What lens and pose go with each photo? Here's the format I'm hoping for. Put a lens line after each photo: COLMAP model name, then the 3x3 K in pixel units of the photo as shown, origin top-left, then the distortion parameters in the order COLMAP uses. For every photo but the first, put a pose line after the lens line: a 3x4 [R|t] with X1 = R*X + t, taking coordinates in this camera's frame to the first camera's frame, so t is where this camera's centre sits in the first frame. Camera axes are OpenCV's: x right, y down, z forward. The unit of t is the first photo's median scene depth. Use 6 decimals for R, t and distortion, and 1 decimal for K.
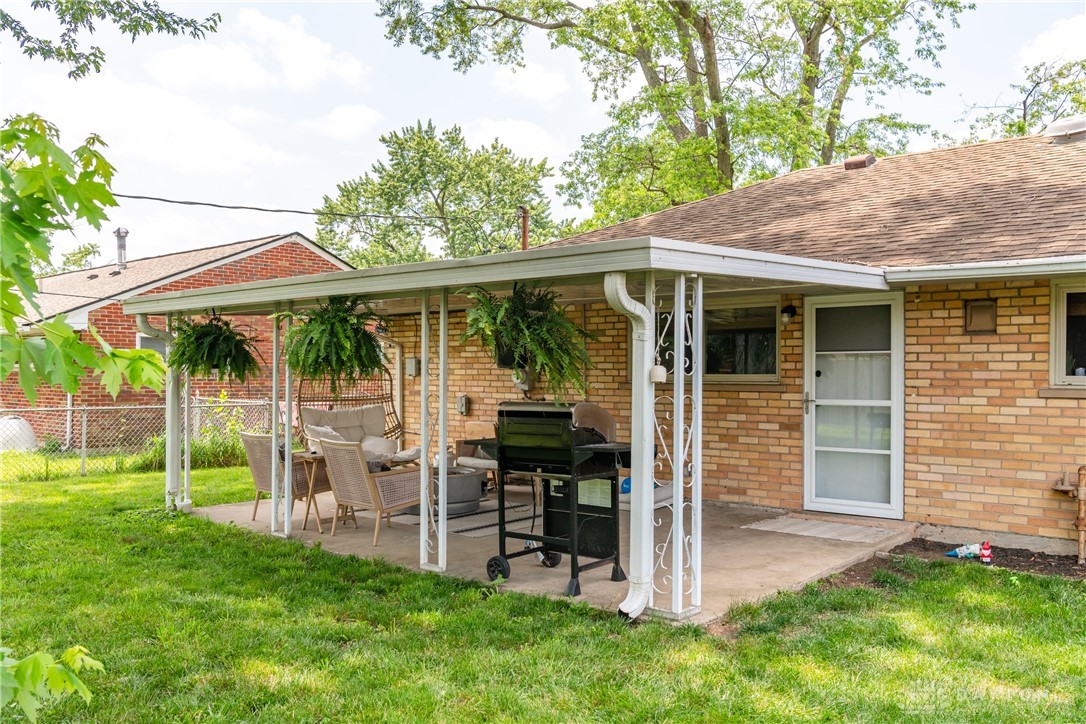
lens RADIAL K [[926.7, 0, 542.9], [0, 926.7, 363.6], [0, 0, 1]] dist [0.006609, 0.002483]
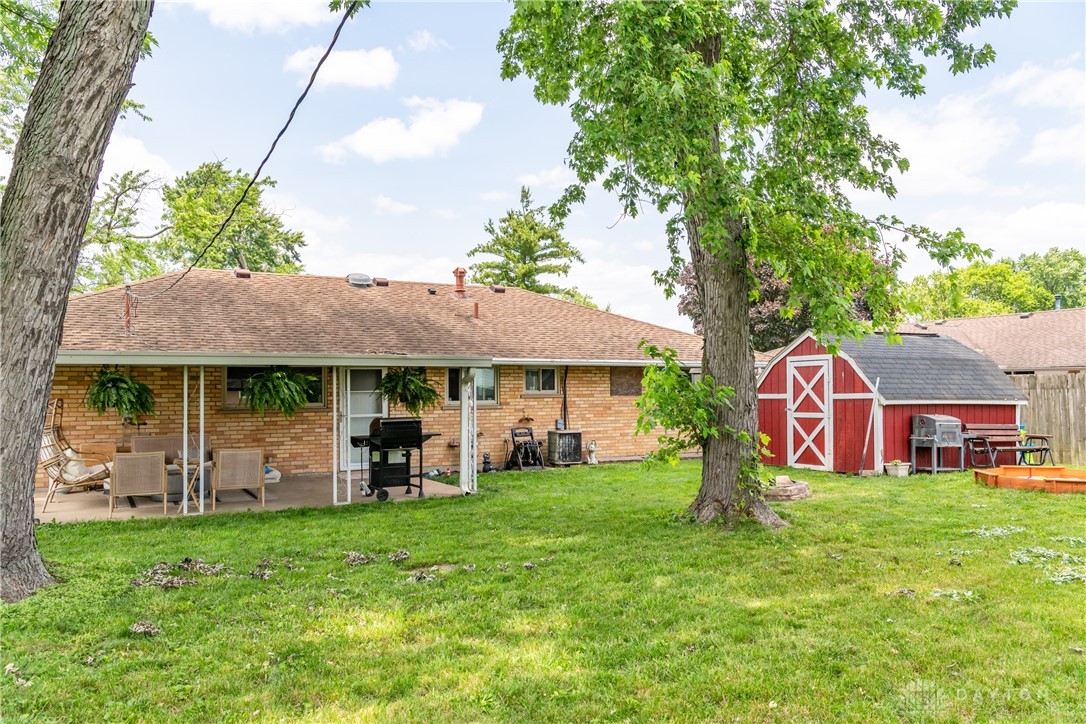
lens RADIAL K [[915.1, 0, 543.3], [0, 915.1, 363.9], [0, 0, 1]] dist [0.003076, 0.000534]
pose [[0.332602, 0.018642, 0.942883, -1.351953], [0.000597, 0.999800, -0.019978, -0.029827], [-0.943067, 0.007208, 0.332524, -0.055367]]
